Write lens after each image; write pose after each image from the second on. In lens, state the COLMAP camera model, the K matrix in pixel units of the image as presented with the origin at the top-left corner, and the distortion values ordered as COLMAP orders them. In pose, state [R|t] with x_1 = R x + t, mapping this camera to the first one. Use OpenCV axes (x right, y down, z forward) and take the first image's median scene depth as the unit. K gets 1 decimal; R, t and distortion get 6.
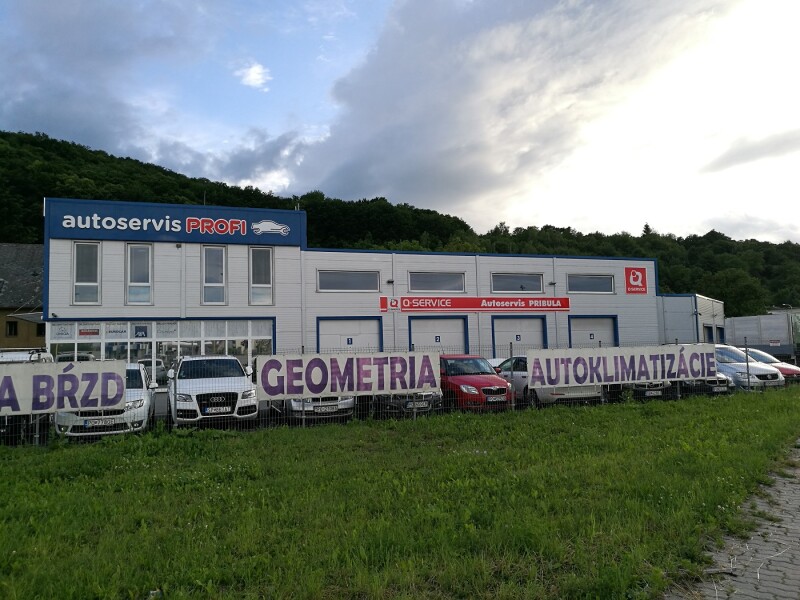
lens RADIAL K [[641.8, 0, 400.0], [0, 641.8, 300.0], [0, 0, 1]] dist [0.023210, -0.004363]
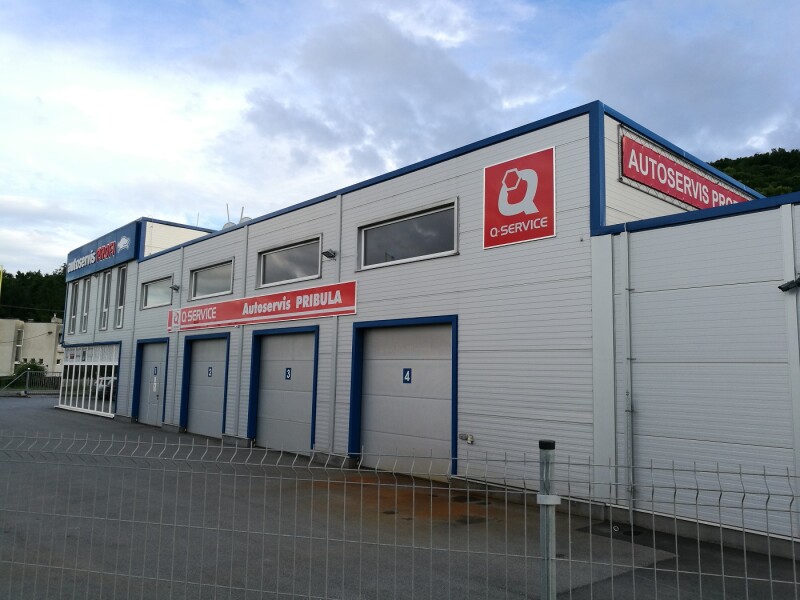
lens RADIAL K [[624.3, 0, 400.0], [0, 624.3, 300.0], [0, 0, 1]] dist [0.000915, -0.000691]
pose [[0.362053, -0.075428, -0.929101, 0.725433], [0.046284, 0.996946, -0.062900, 0.039693], [0.931008, -0.020229, 0.364438, 0.978951]]
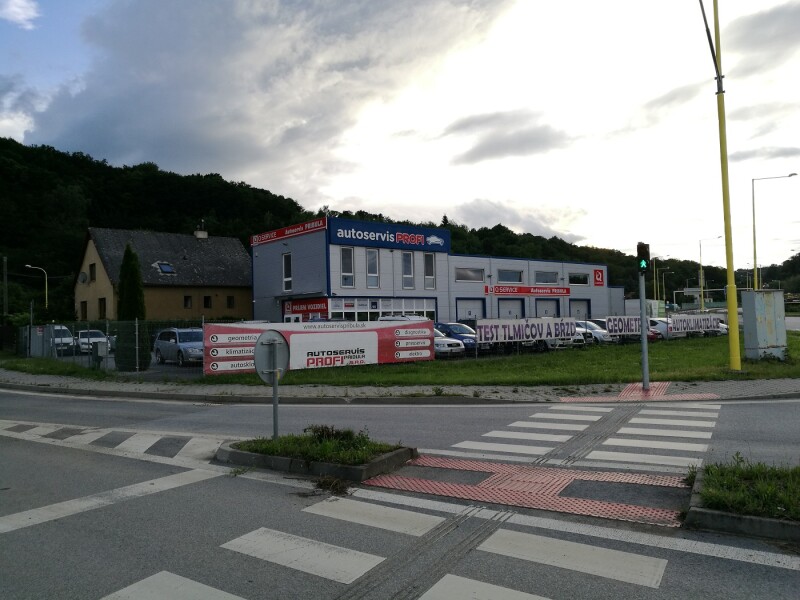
lens RADIAL K [[644.2, 0, 400.0], [0, 644.2, 300.0], [0, 0, 1]] dist [0.077620, -0.002515]
pose [[0.941276, 0.016013, 0.337257, -0.765840], [-0.027526, 0.999189, 0.029384, -0.009984], [-0.336513, -0.036942, 0.940954, -0.434121]]
